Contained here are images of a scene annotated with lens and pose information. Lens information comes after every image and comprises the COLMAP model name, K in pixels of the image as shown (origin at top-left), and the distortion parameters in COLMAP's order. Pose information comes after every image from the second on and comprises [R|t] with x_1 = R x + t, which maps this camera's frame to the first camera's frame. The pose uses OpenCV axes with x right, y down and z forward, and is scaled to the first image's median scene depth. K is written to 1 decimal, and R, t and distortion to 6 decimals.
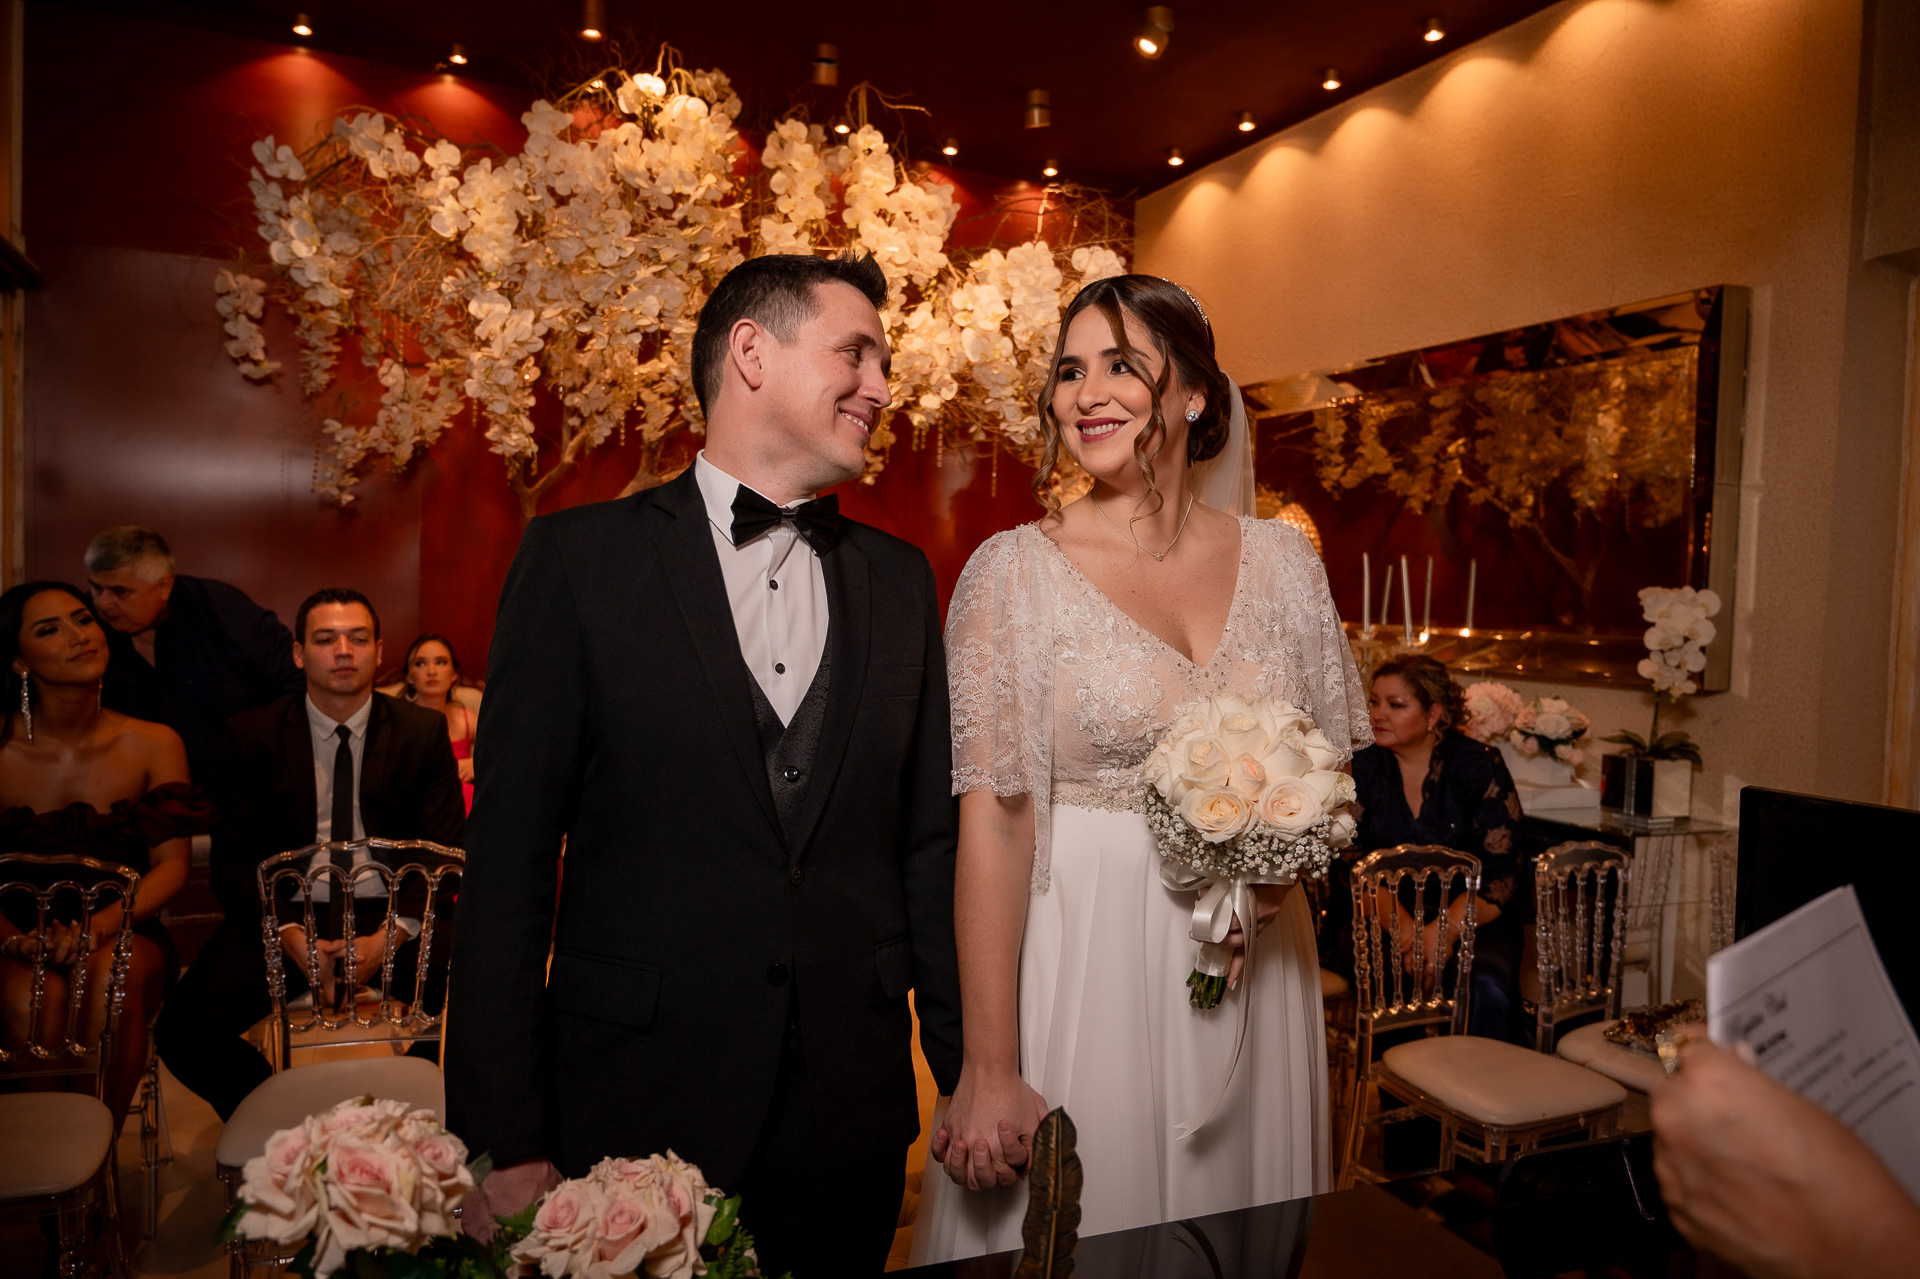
lens RADIAL K [[1459.0, 0, 960.0], [0, 1459.0, 639.5], [0, 0, 1]] dist [-0.005418, 0.000321]
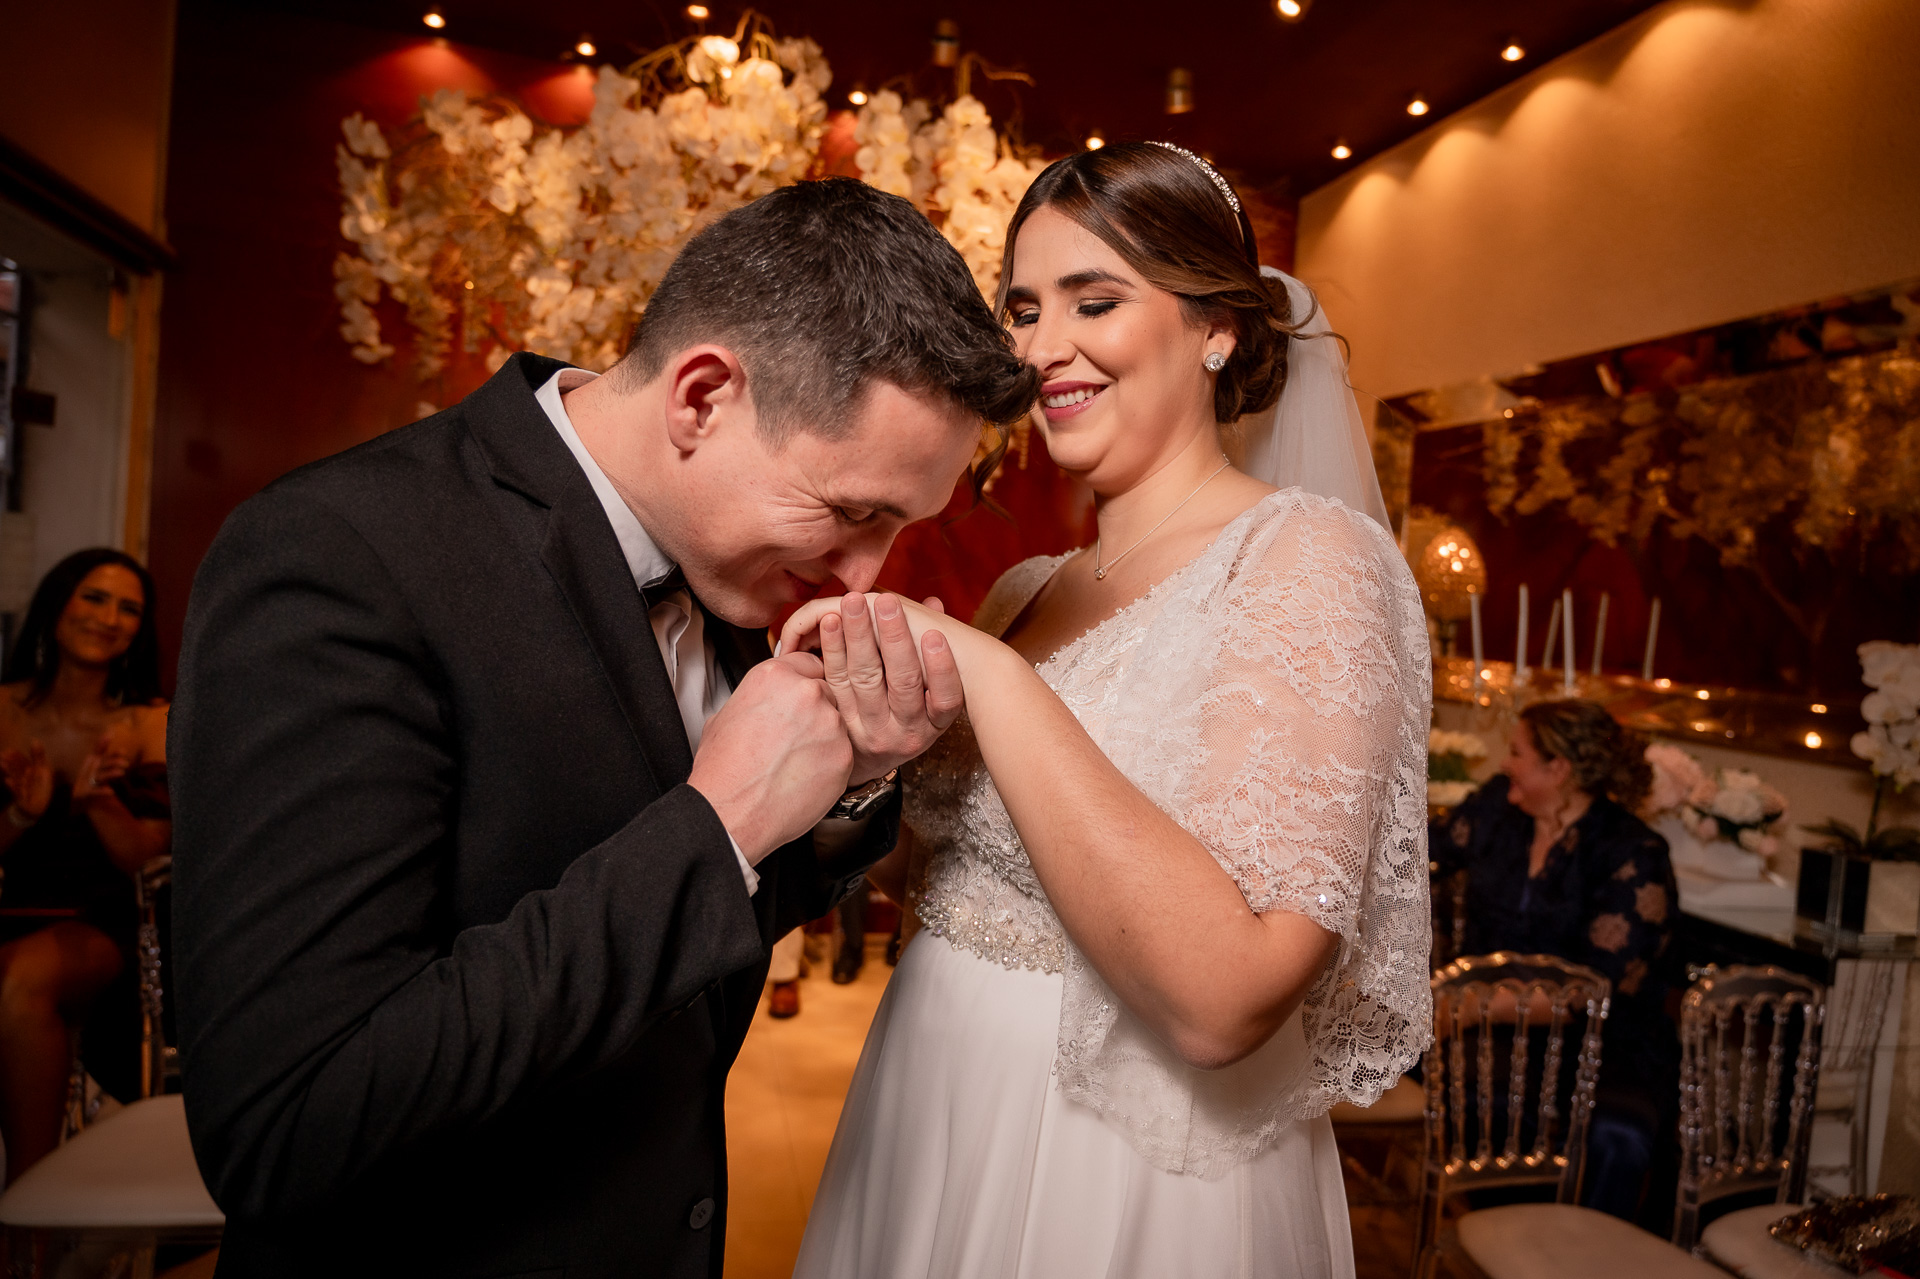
lens RADIAL K [[1334.6, 0, 954.9], [0, 1334.6, 631.5], [0, 0, 1]] dist [-0.004478, 0.002400]
pose [[0.982200, 0.051883, -0.180532, 0.102439], [-0.054298, 0.998489, -0.008463, -0.007568], [0.179821, 0.018115, 0.983533, 0.179962]]
